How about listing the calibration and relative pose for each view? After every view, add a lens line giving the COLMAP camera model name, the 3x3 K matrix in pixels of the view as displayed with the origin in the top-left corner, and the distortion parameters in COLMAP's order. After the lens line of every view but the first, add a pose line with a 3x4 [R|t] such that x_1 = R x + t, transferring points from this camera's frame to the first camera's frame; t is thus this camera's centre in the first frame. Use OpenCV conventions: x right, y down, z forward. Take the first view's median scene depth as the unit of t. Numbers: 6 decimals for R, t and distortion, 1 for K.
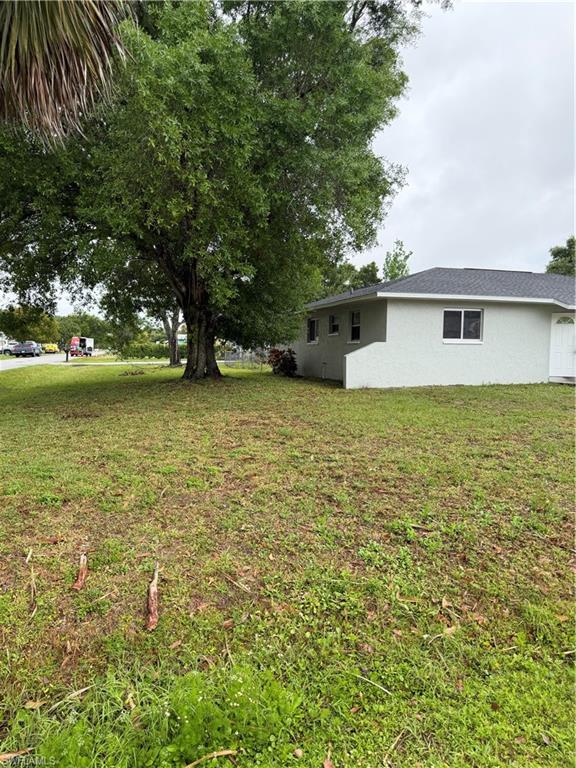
lens RADIAL K [[543.4, 0, 284.7], [0, 543.4, 387.6], [0, 0, 1]] dist [0.039697, -0.038940]
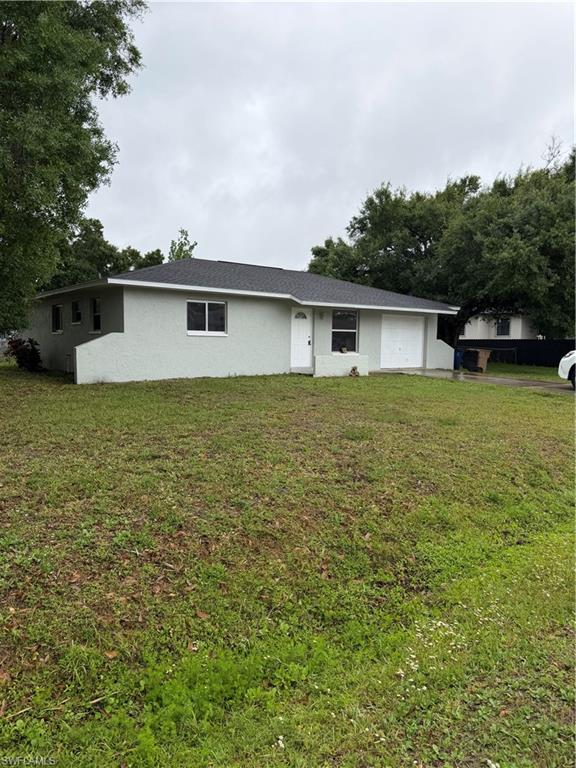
lens RADIAL K [[543.4, 0, 284.7], [0, 543.4, 385.0], [0, 0, 1]] dist [0.039697, -0.038940]
pose [[0.934958, -0.021266, 0.354120, 0.104497], [0.016280, 0.999722, 0.017052, -0.005101], [-0.354384, -0.010178, 0.935044, 0.018557]]
